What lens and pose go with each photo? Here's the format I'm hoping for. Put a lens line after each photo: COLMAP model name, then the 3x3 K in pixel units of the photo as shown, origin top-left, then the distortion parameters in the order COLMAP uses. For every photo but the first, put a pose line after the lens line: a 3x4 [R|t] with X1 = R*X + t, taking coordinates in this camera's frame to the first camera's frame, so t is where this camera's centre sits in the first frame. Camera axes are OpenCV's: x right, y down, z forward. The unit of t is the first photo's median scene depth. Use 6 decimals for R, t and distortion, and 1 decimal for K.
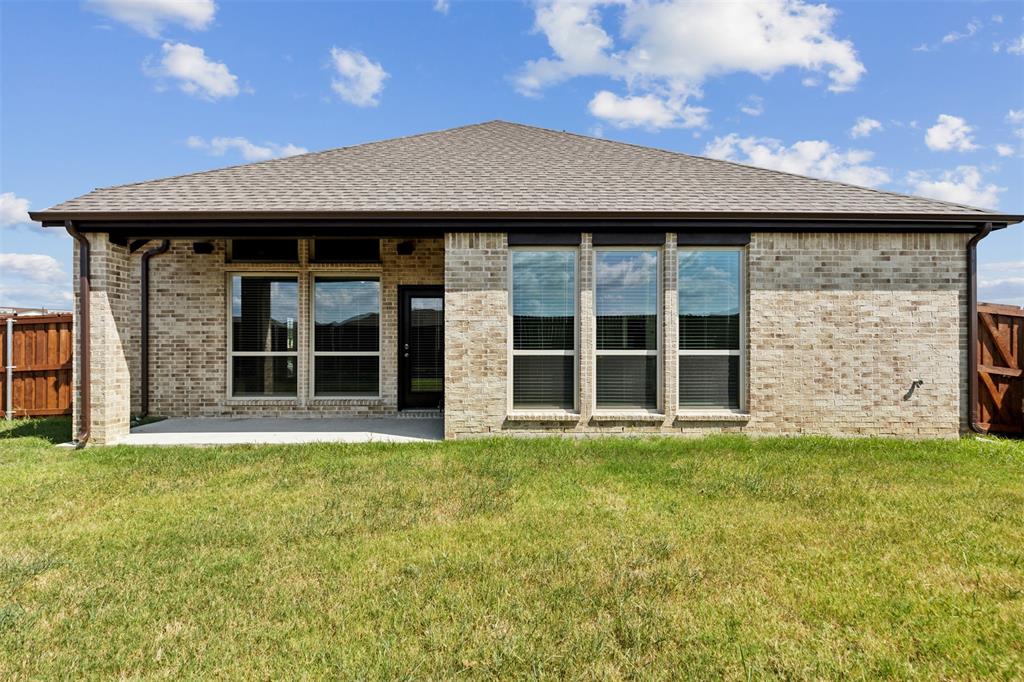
lens RADIAL K [[468.7, 0, 516.8], [0, 468.7, 344.5], [0, 0, 1]] dist [0.003685, -0.000055]
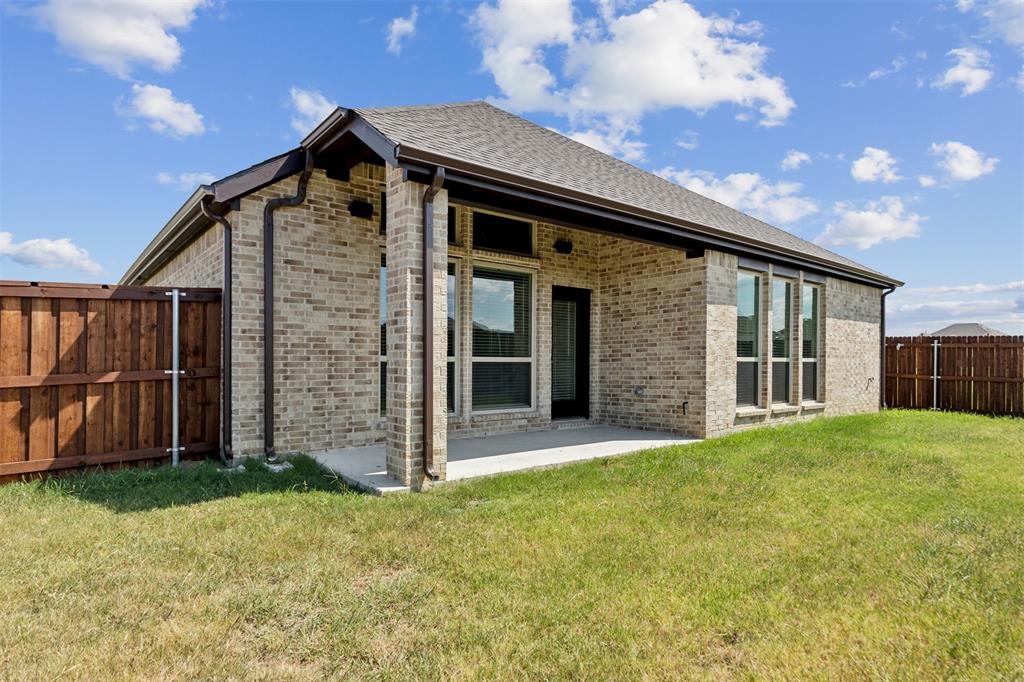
lens RADIAL K [[558.2, 0, 511.6], [0, 558.2, 360.4], [0, 0, 1]] dist [0.002875, 0.000201]
pose [[0.786736, 0.005730, 0.617264, -0.996999], [-0.012959, 0.999890, 0.007236, 0.013481], [-0.617154, -0.013692, 0.786723, 0.189553]]
